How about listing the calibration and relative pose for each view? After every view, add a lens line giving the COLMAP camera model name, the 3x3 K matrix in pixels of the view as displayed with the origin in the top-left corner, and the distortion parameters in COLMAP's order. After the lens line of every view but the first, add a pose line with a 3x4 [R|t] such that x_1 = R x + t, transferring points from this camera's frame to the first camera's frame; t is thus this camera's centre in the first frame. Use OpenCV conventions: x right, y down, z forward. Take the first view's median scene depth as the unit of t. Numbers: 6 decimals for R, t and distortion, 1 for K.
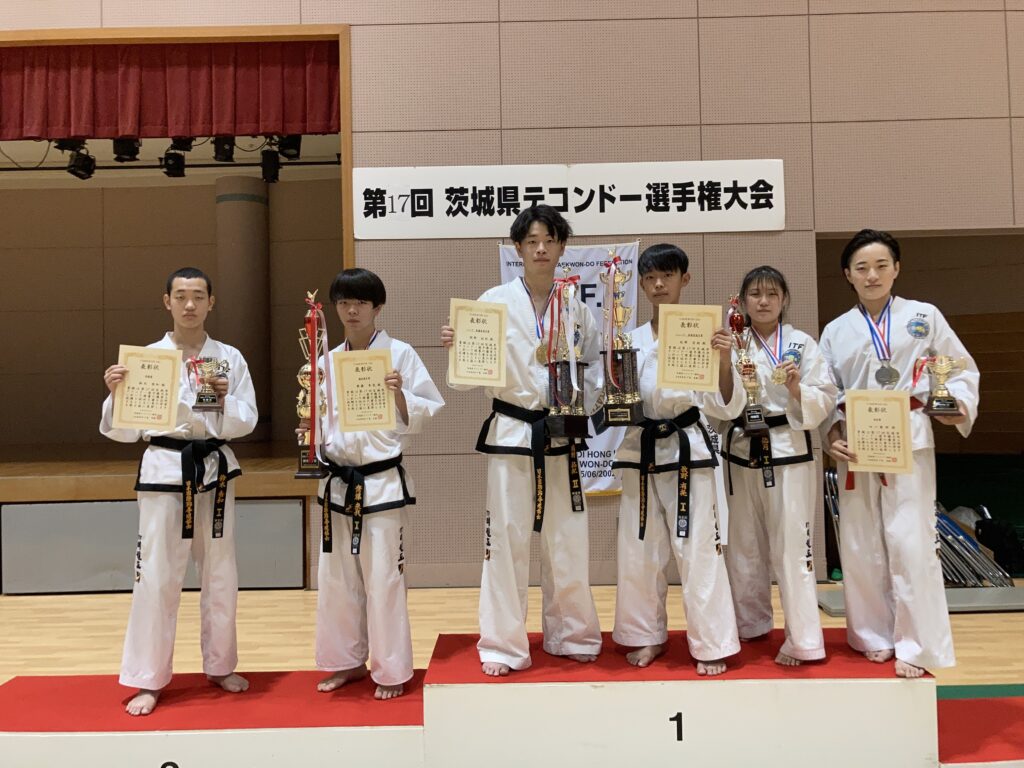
lens RADIAL K [[842.2, 0, 505.4], [0, 842.2, 349.9], [0, 0, 1]] dist [0.050538, -0.034659]
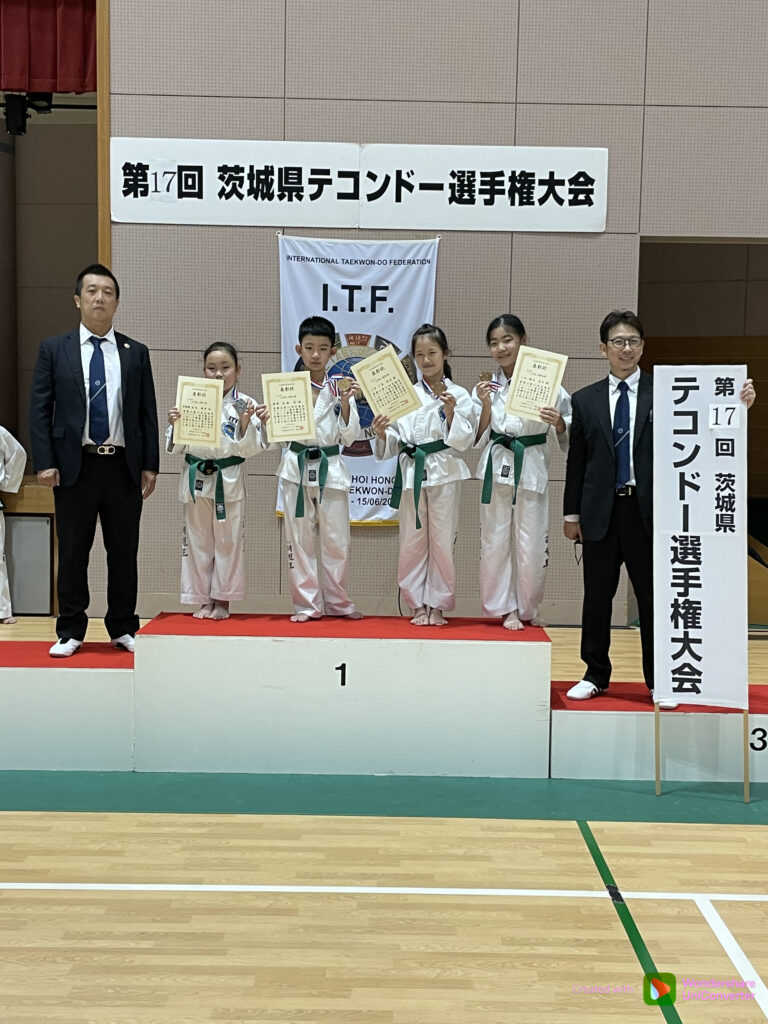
lens RADIAL K [[1394.5, 0, 418.3], [0, 1394.5, 507.0], [0, 0, 1]] dist [0.070083, 0.000000]
pose [[0.999263, 0.037686, 0.007258, 0.136755], [-0.038250, 0.993398, 0.108157, -0.008281], [-0.003134, -0.108355, 0.994107, -0.463737]]
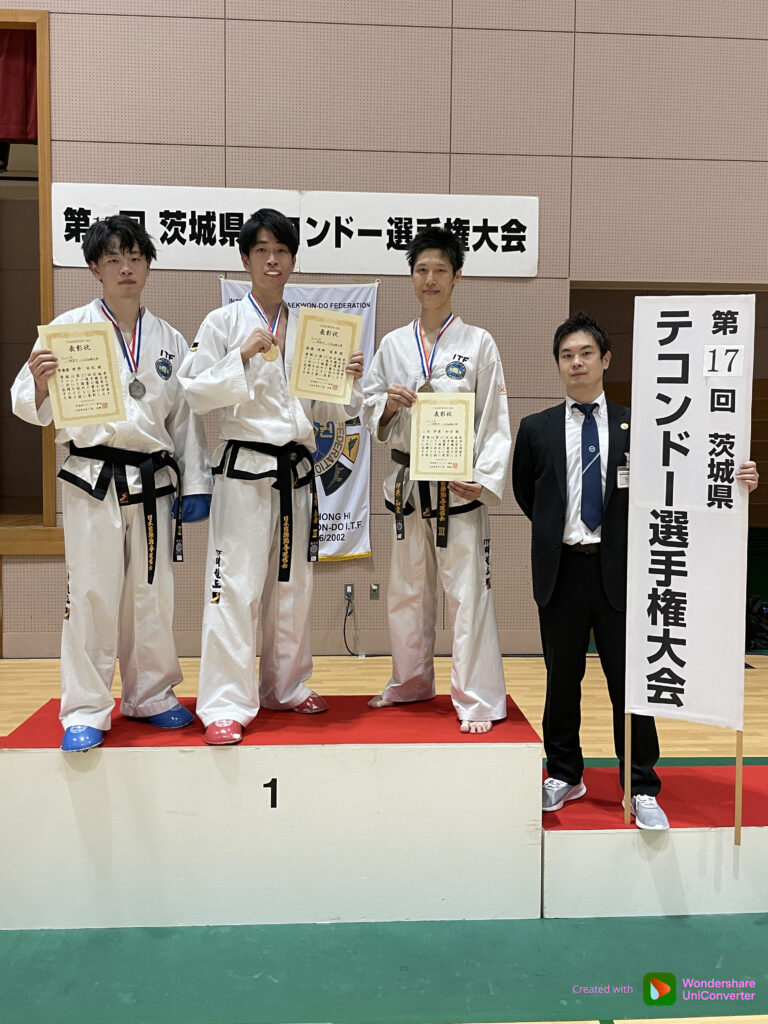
lens RADIAL K [[911.0, 0, 396.6], [0, 911.0, 488.0], [0, 0, 1]] dist [0.083932, -0.113616]
pose [[0.997606, 0.026487, 0.063881, 0.121674], [-0.031458, 0.996448, 0.078108, 0.012854], [-0.061586, -0.079931, 0.994896, 0.009414]]
